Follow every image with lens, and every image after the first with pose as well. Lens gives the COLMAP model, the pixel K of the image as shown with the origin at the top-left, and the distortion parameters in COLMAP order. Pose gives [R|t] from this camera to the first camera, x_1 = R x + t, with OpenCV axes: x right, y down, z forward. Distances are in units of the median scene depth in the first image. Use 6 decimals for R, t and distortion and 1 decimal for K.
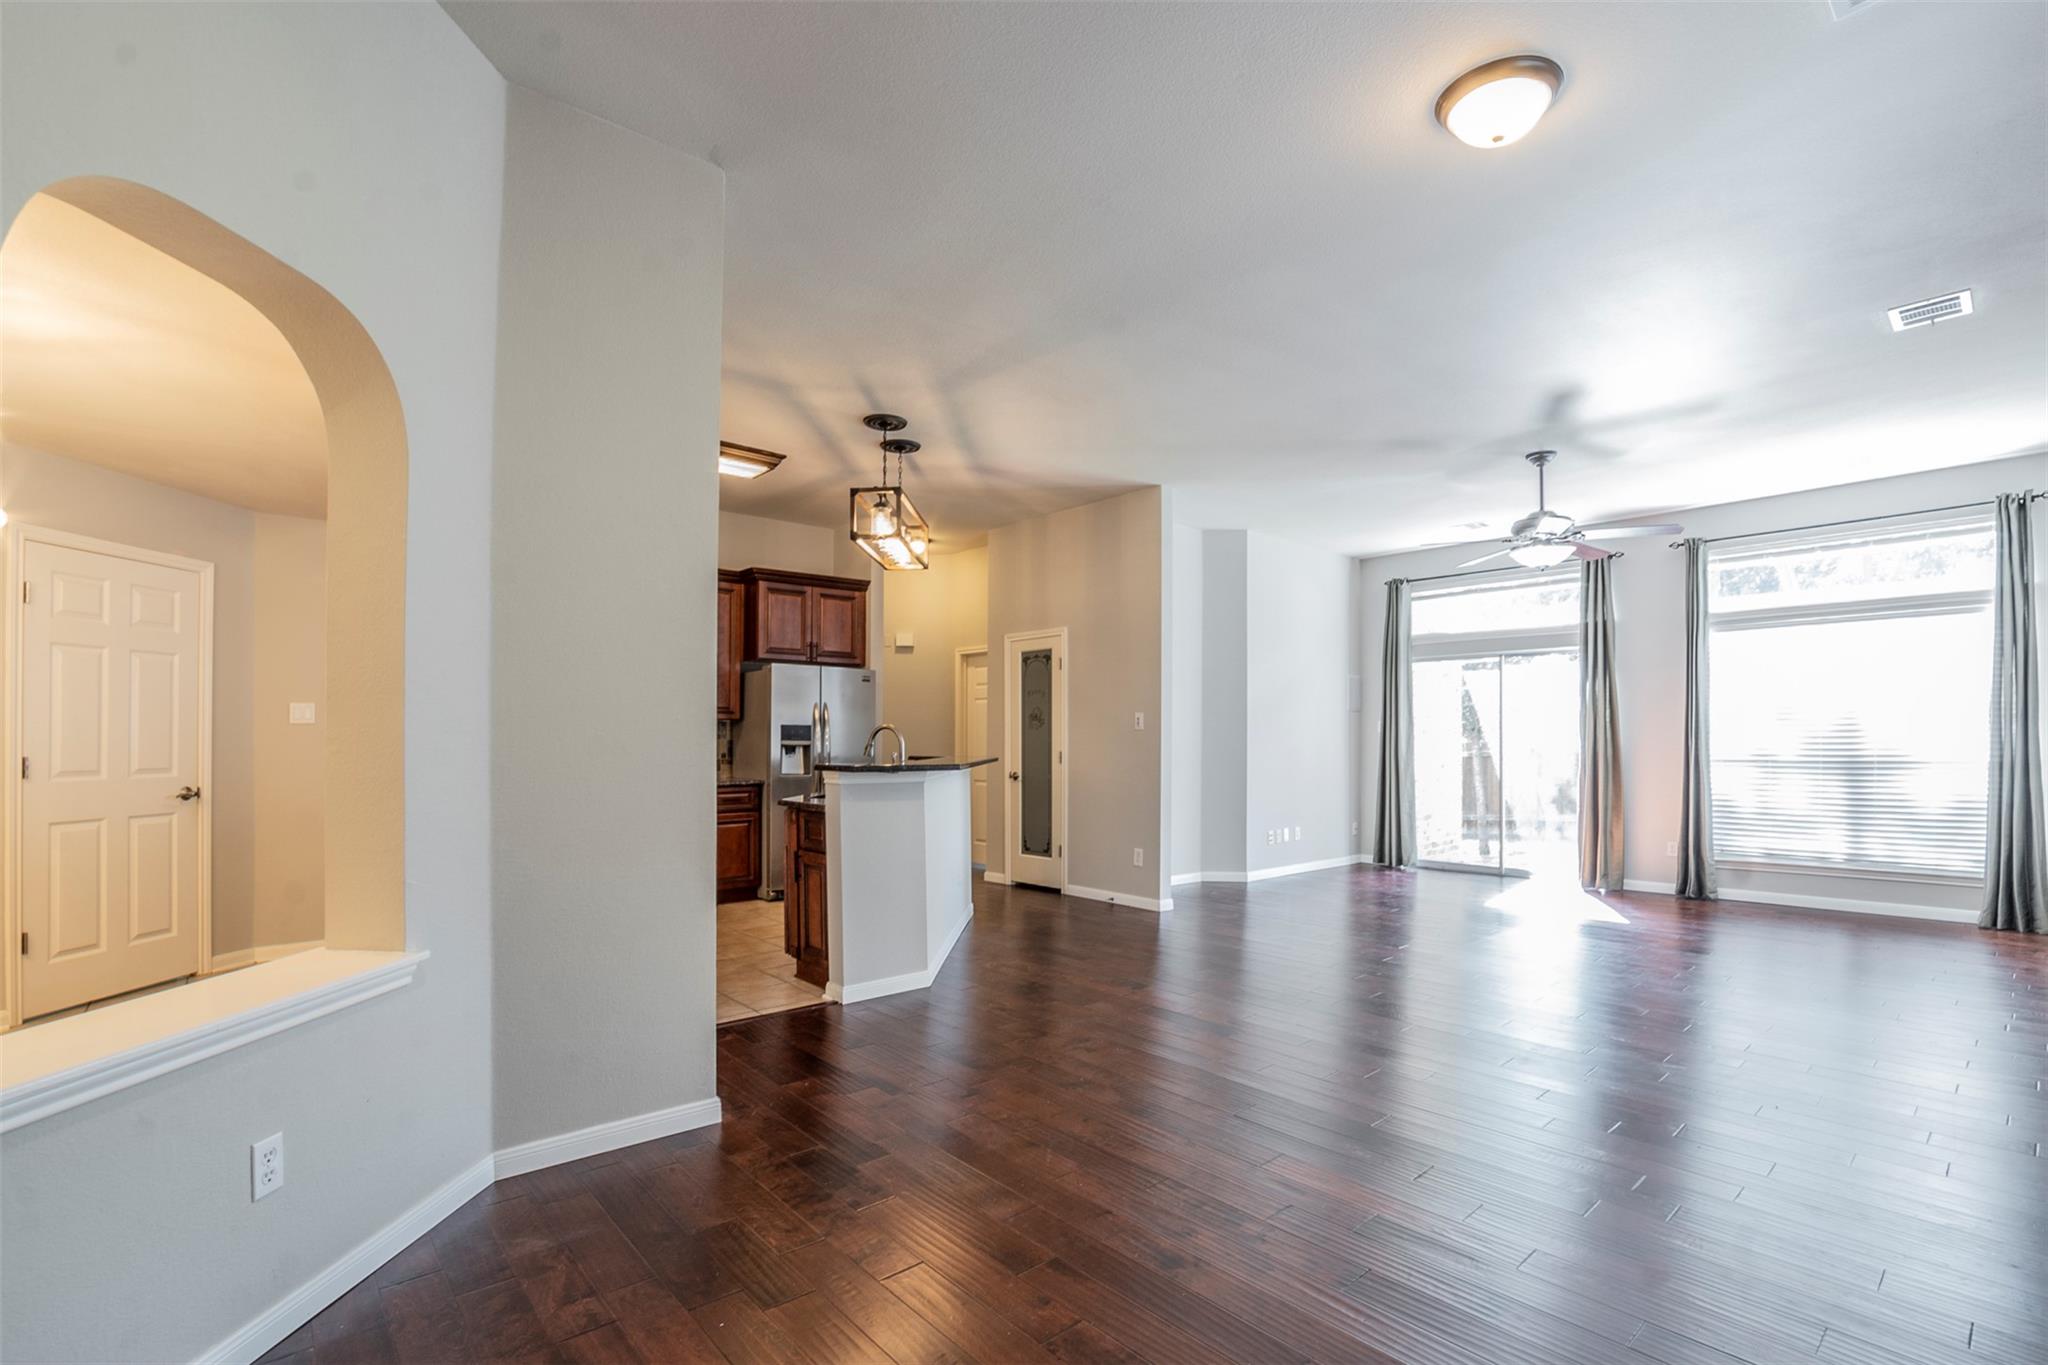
lens RADIAL K [[922.3, 0, 1007.6], [0, 922.3, 711.0], [0, 0, 1]] dist [-0.033758, 0.000998]
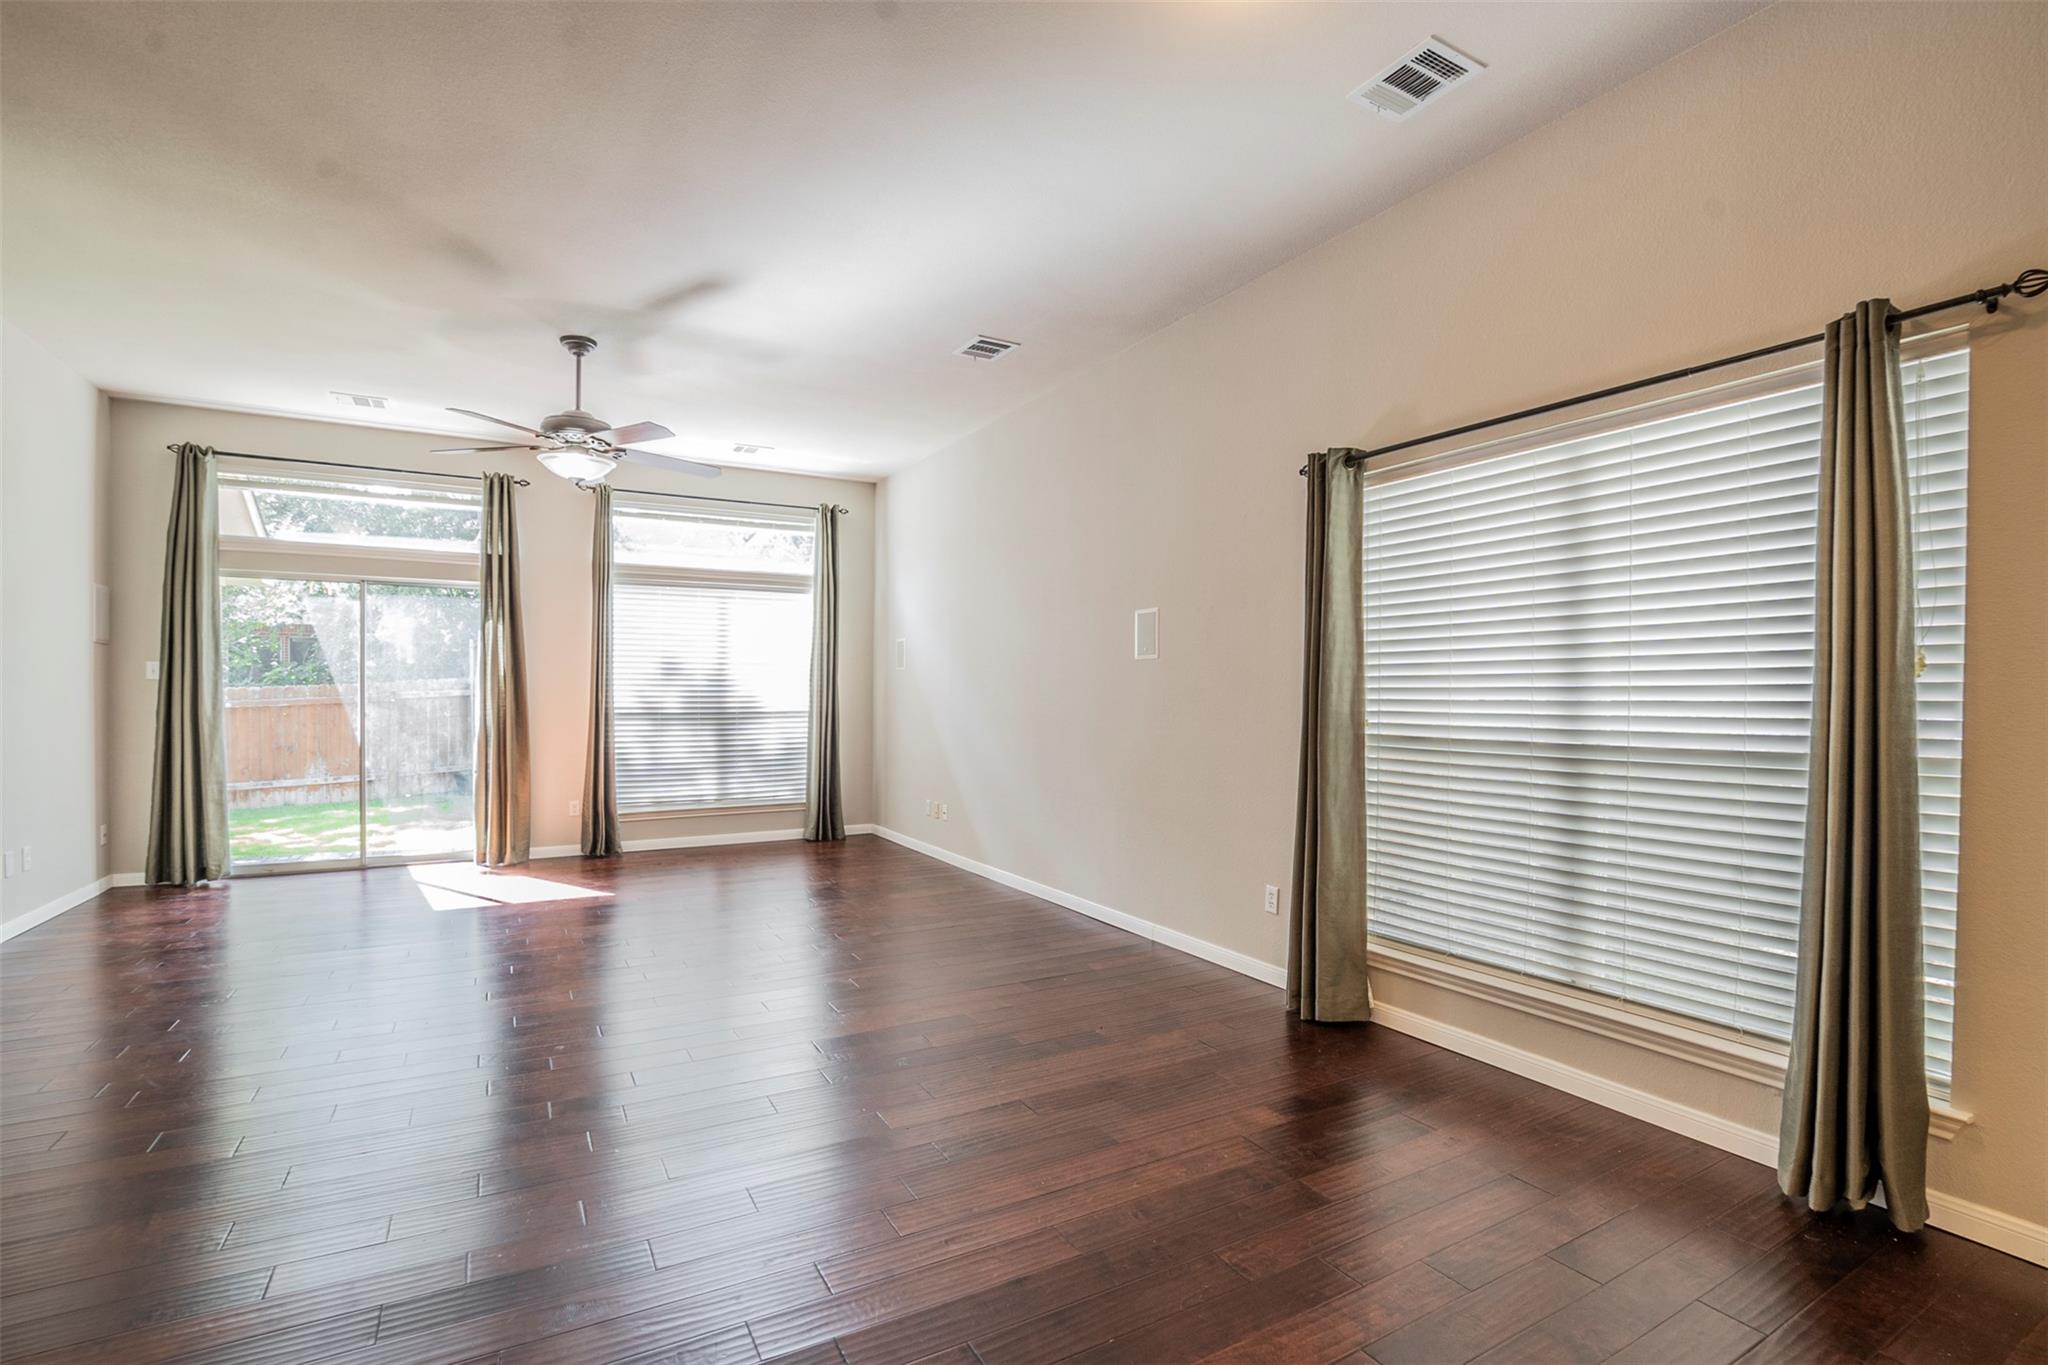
lens RADIAL K [[922.3, 0, 1007.6], [0, 922.3, 711.0], [0, 0, 1]] dist [-0.033758, 0.000998]
pose [[0.197258, -0.016917, 0.980206, -0.115336], [-0.036301, 0.999039, 0.024547, 0.010870], [-0.979679, -0.040425, 0.196455, 0.381204]]
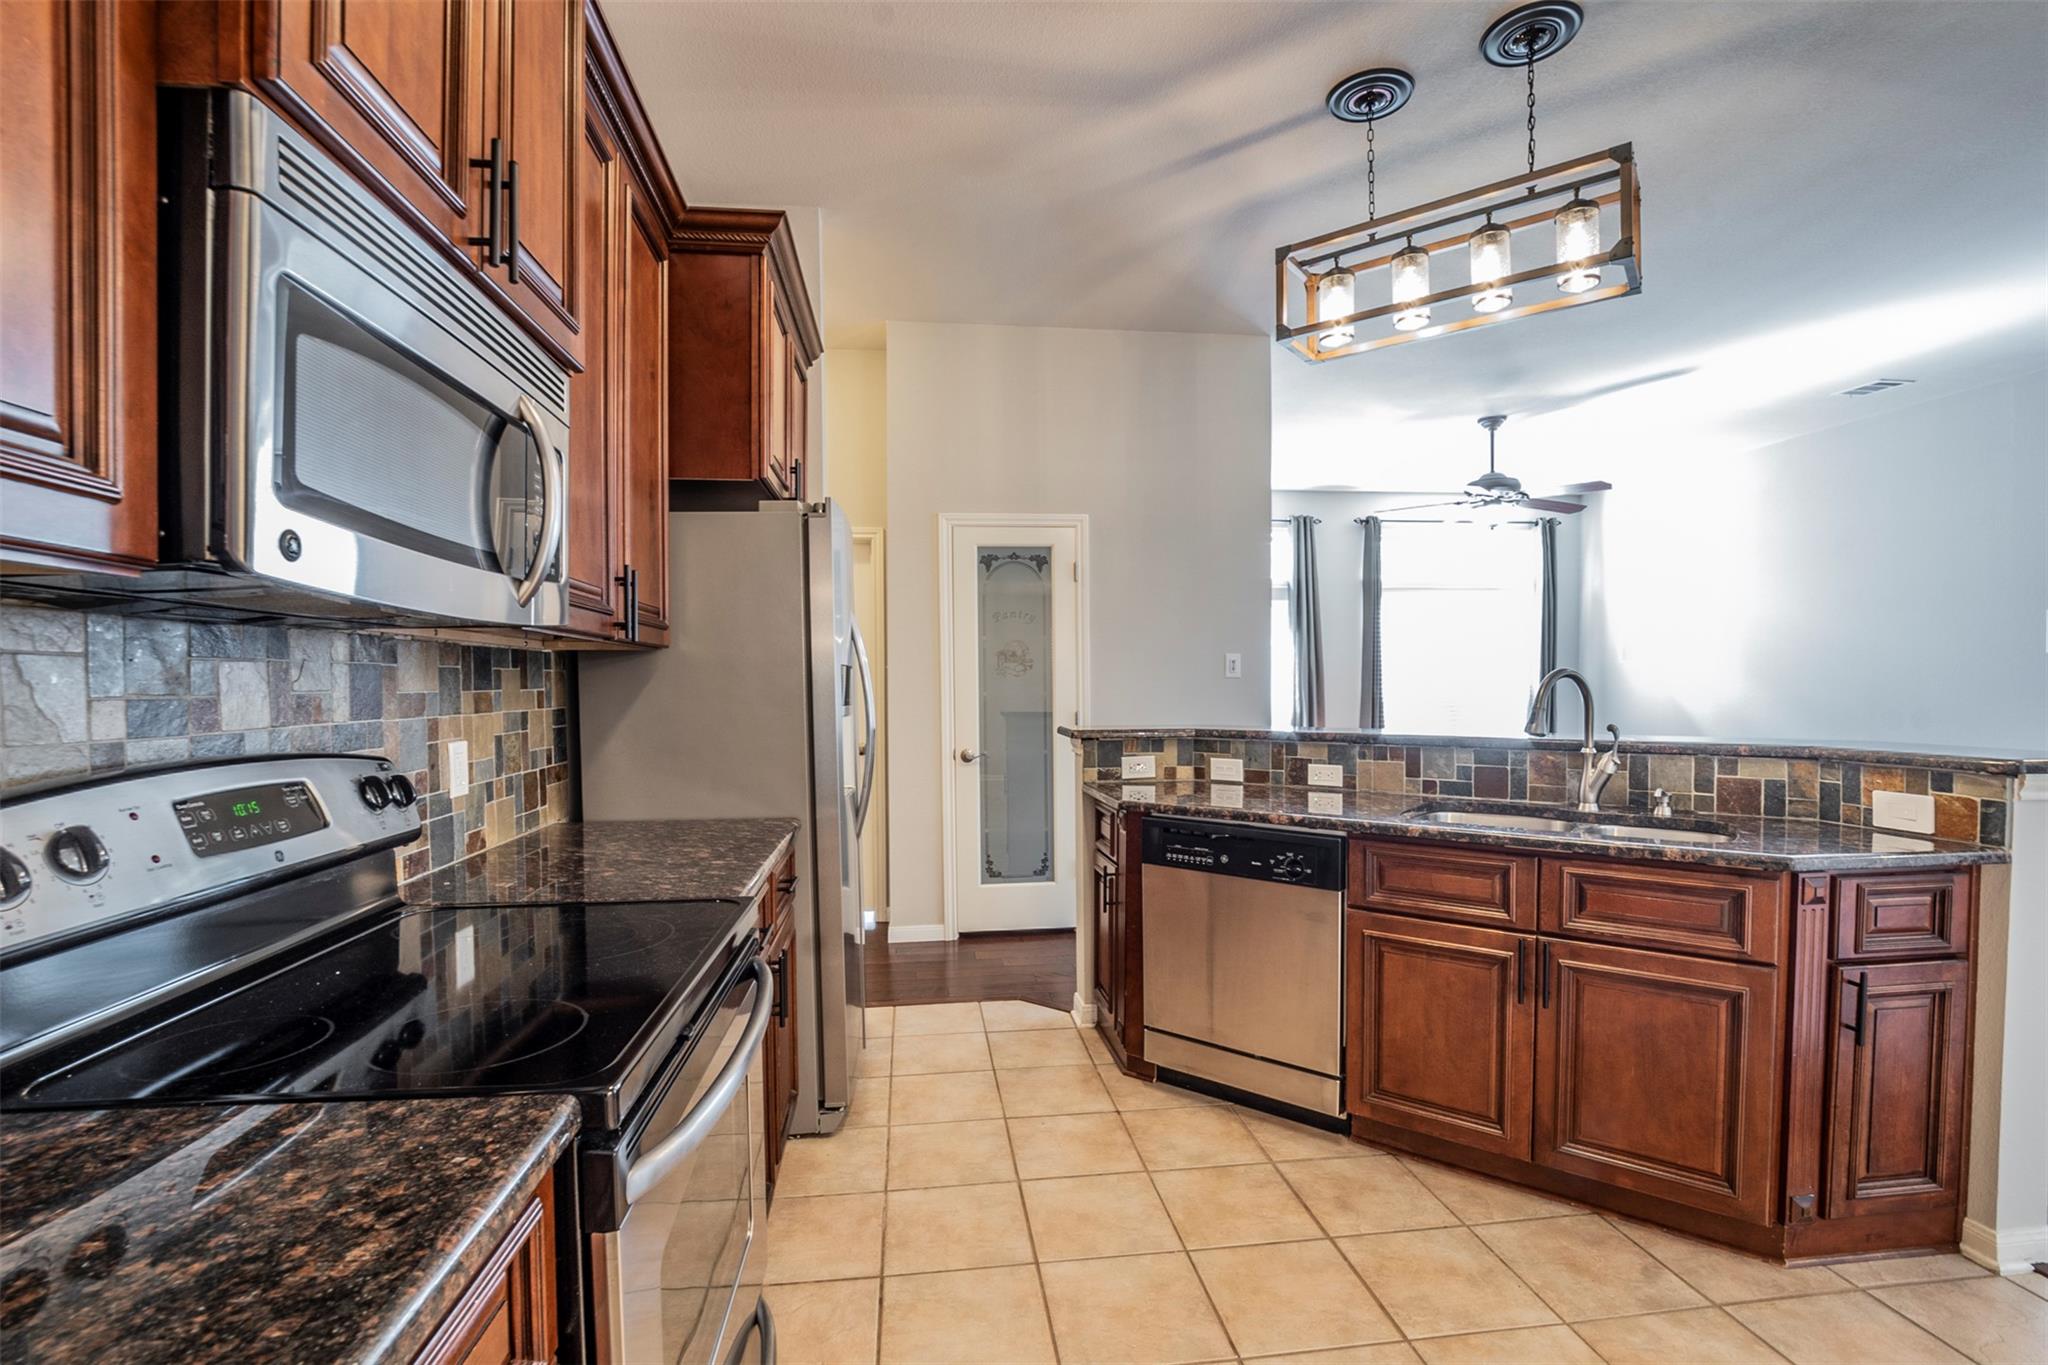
lens RADIAL K [[922.3, 0, 1007.6], [0, 922.3, 711.0], [0, 0, 1]] dist [-0.033758, 0.000998]
pose [[0.558549, -0.029713, 0.828939, -0.515186], [-0.021220, 0.998519, 0.050090, 0.013242], [-0.829200, -0.045568, 0.557091, 0.723841]]
